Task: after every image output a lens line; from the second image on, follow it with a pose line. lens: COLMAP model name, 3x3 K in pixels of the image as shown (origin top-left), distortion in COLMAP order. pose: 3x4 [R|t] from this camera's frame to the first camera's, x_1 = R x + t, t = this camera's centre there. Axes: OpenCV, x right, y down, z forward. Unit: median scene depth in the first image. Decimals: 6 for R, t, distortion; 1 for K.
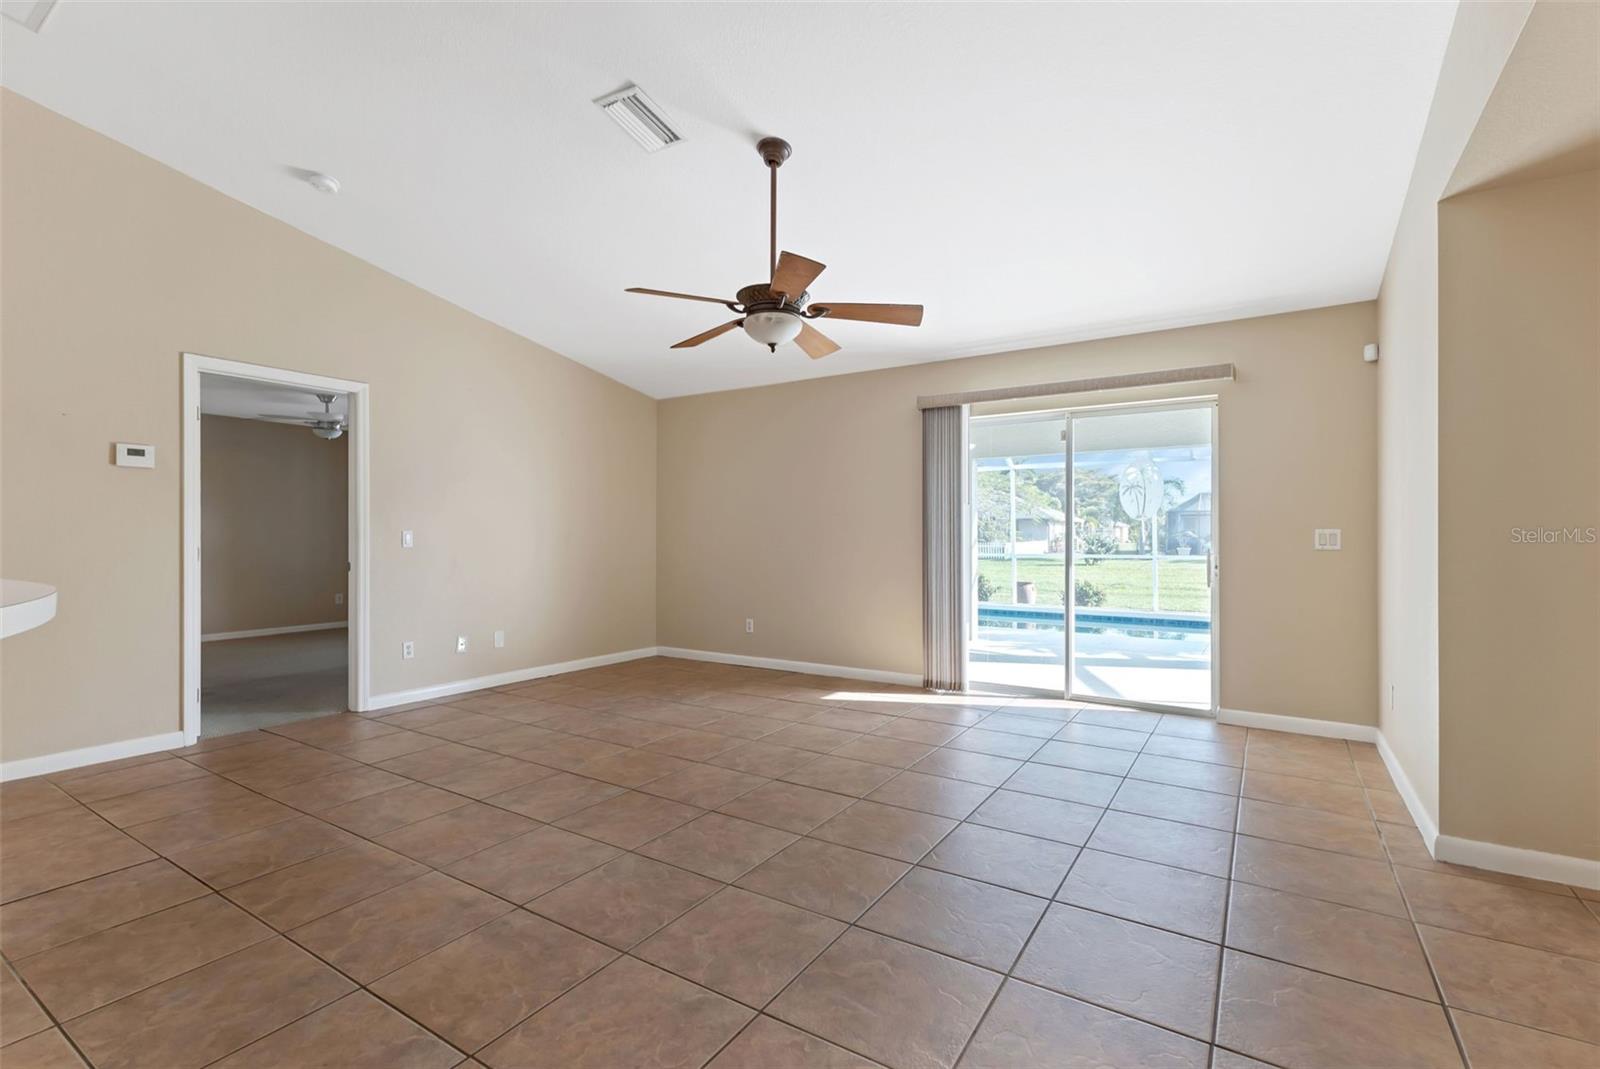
lens RADIAL K [[719.9, 0, 800.0], [0, 719.9, 534.5], [0, 0, 1]] dist [0.008781, 0.000012]
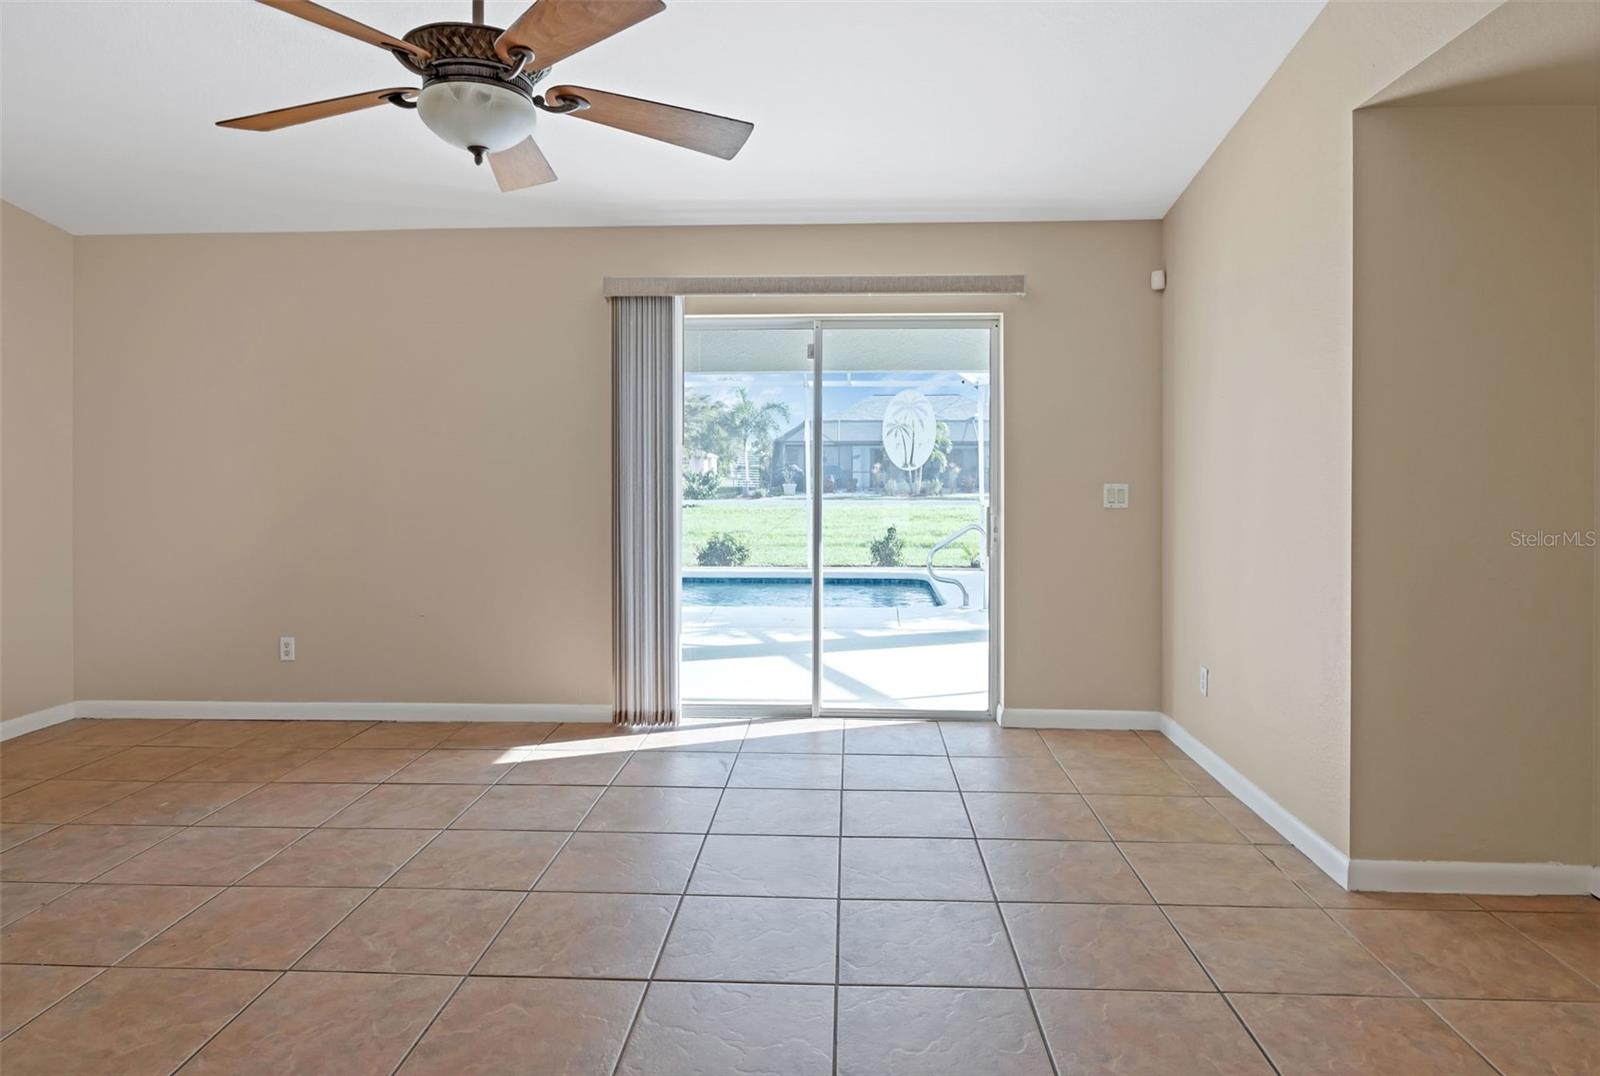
lens RADIAL K [[940.8, 0, 802.3], [0, 940.8, 472.8], [0, 0, 1]] dist [0.003073, -0.000411]
pose [[0.866518, -0.003151, 0.499137, -0.136317], [-0.000395, 0.999975, 0.006999, -0.027811], [-0.499146, -0.006262, 0.866495, 0.230362]]
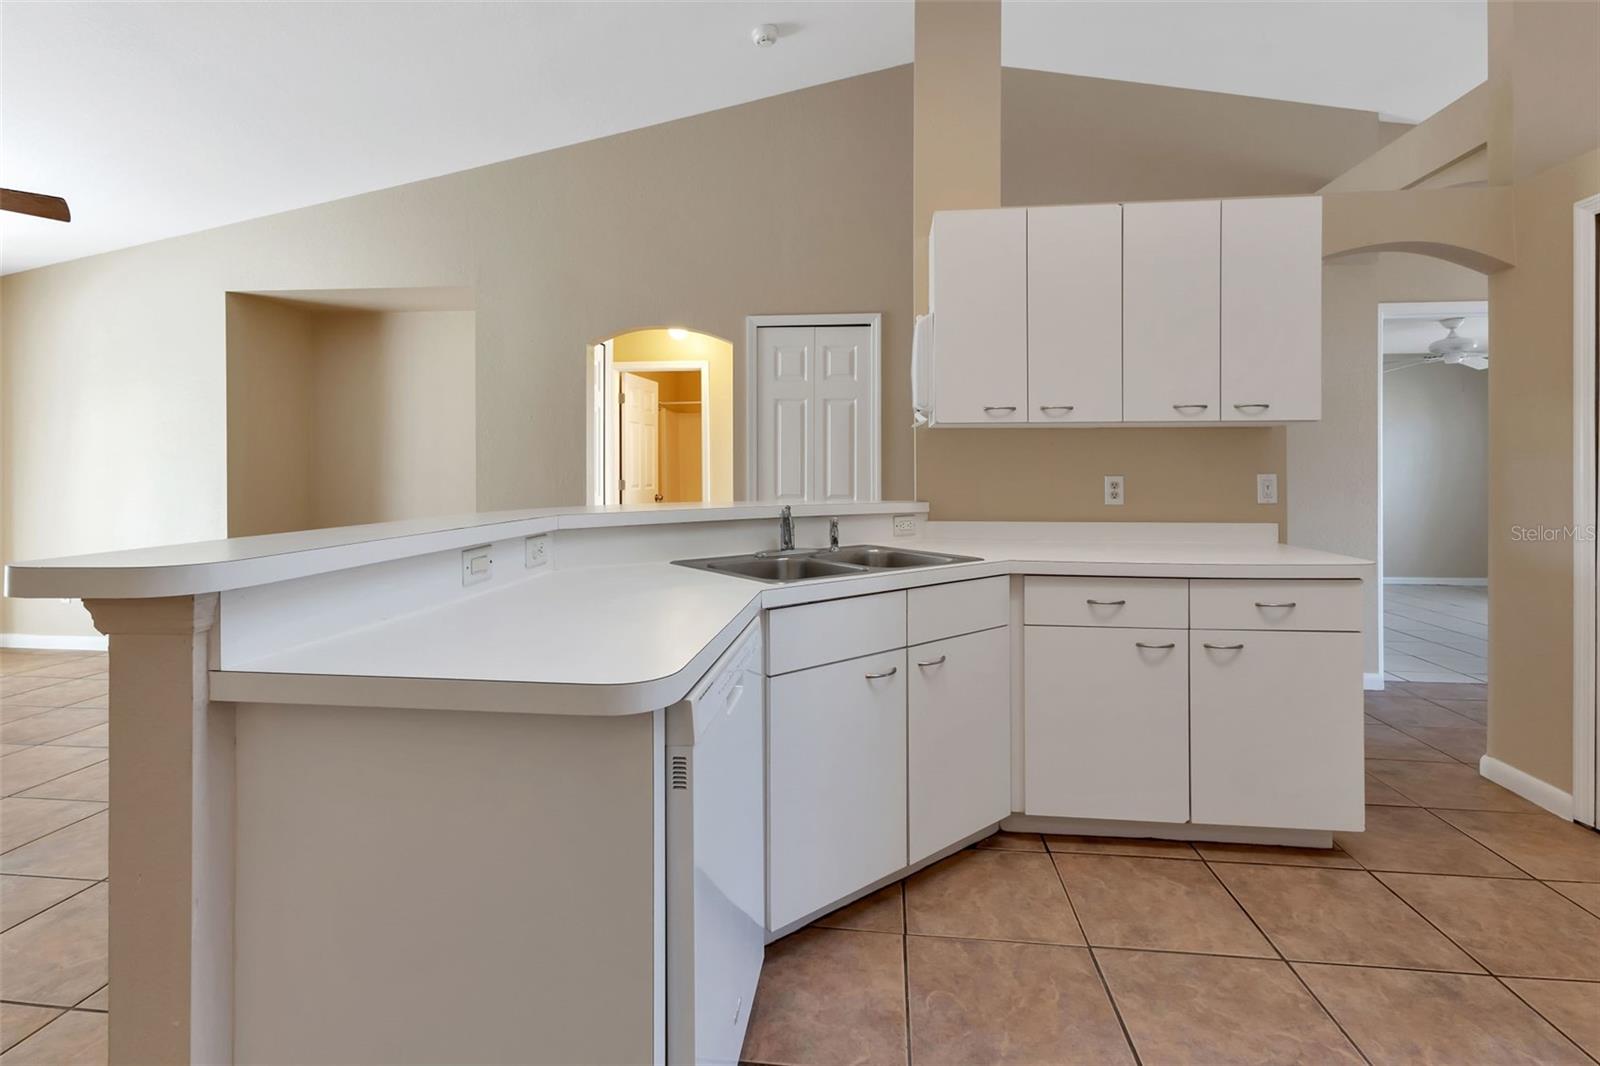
lens RADIAL K [[735.4, 0, 804.0], [0, 735.4, 474.5], [0, 0, 1]] dist [0.003713, 0.000406]
pose [[-0.443642, -0.005610, 0.896186, -0.891125], [-0.004385, 0.999982, 0.004089, -0.010297], [-0.896193, -0.002116, -0.443659, 0.328333]]
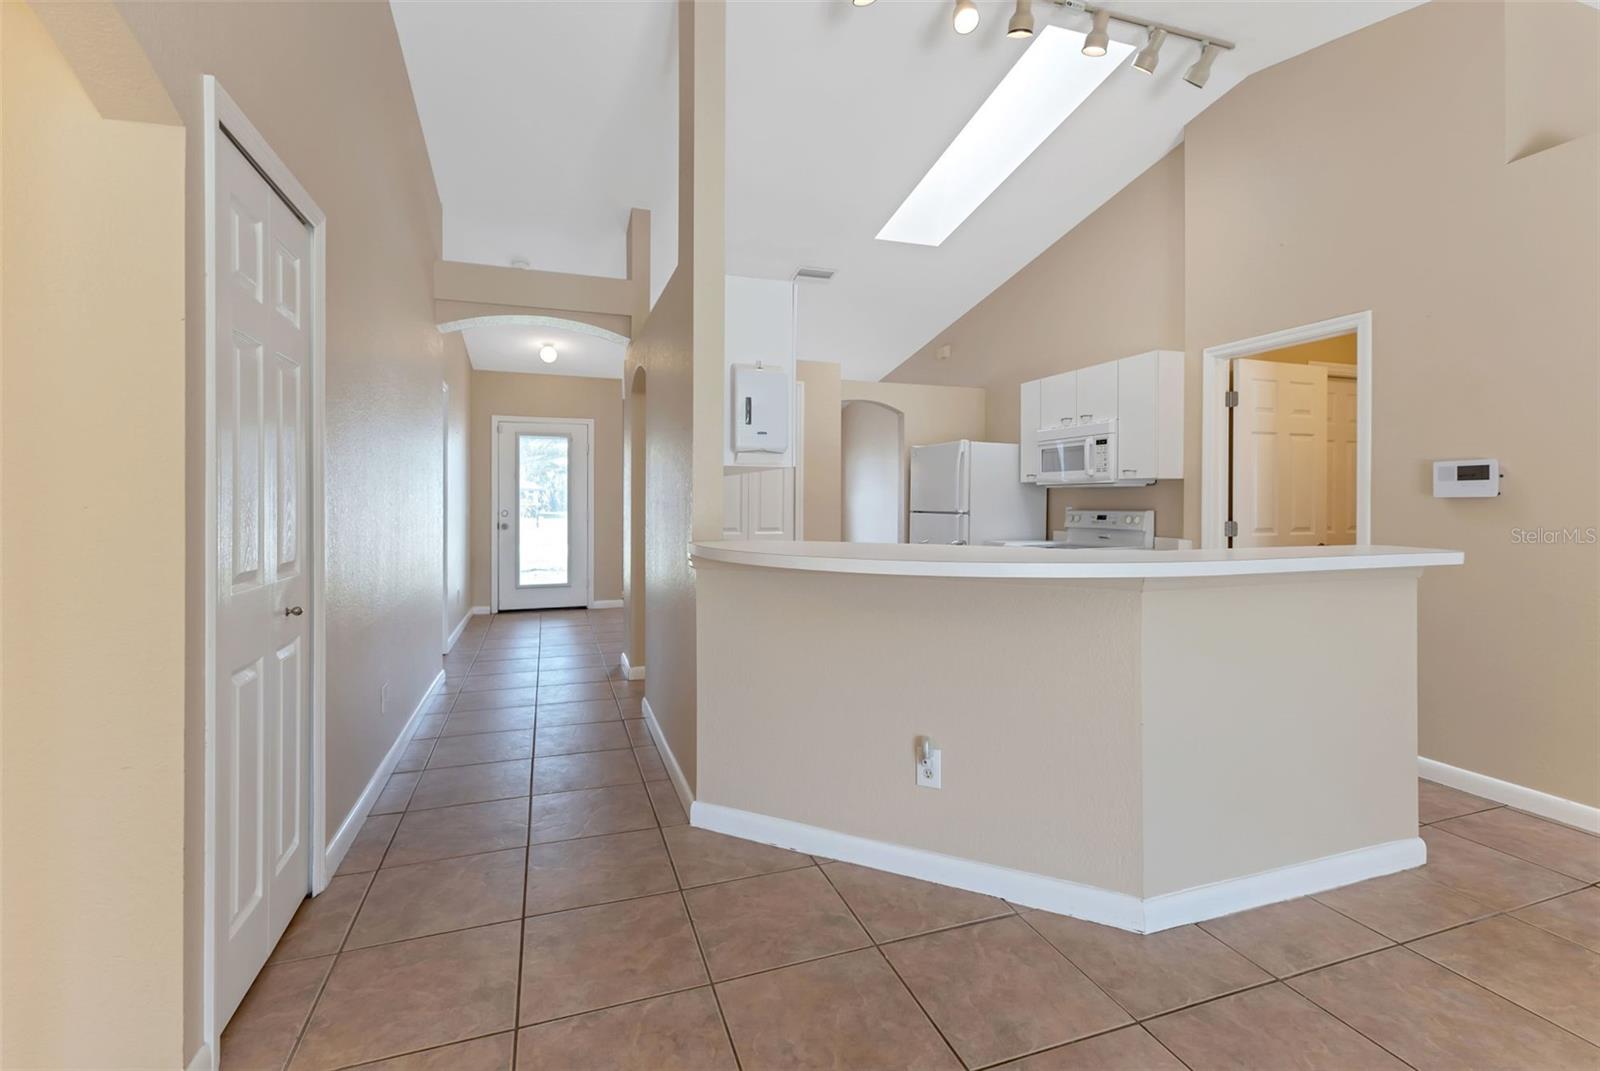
lens RADIAL K [[719.2, 0, 805.4], [0, 719.2, 505.5], [0, 0, 1]] dist [0.009475, -0.000037]
pose [[-0.614105, 0.005115, -0.789208, 0.205674], [0.001167, 0.999984, 0.005572, -0.018337], [0.789223, 0.002501, -0.614101, 0.393664]]
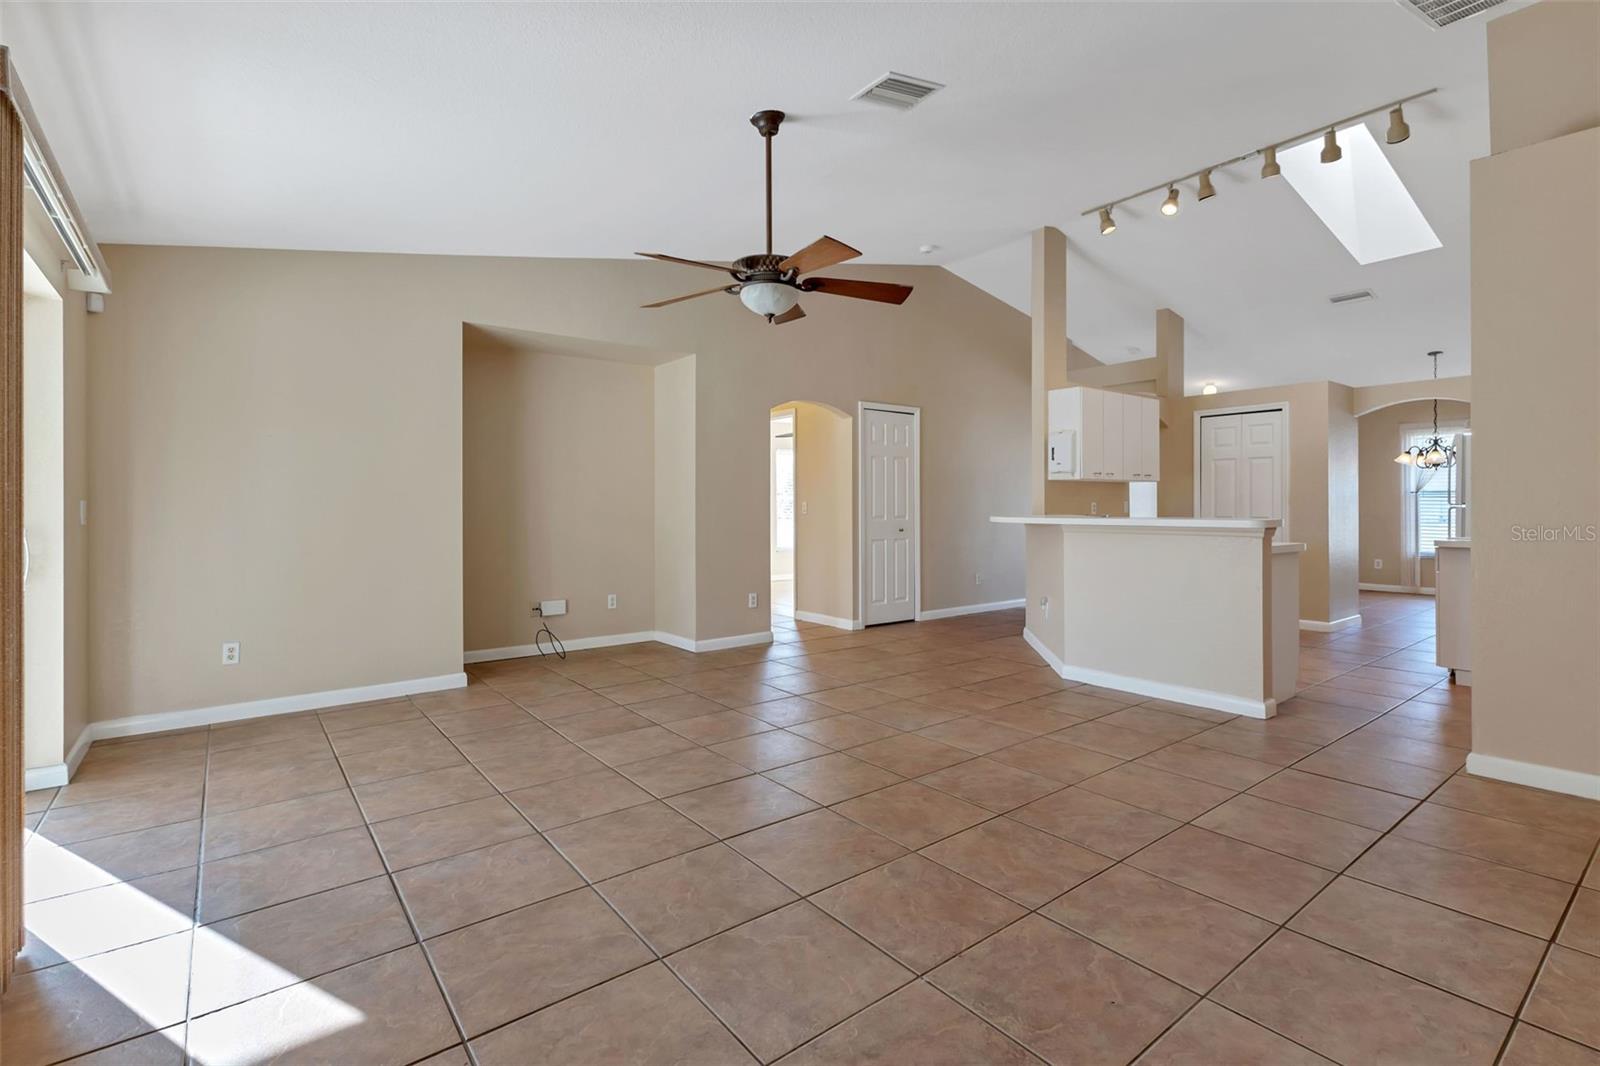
lens RADIAL K [[735.8, 0, 803.5], [0, 735.8, 504.7], [0, 0, 1]] dist [0.005053, 0.000578]
pose [[-0.942652, 0.004059, 0.333751, -0.329372], [0.002720, 0.999986, -0.004479, 0.003891], [-0.333765, -0.003314, -0.942650, 1.521807]]
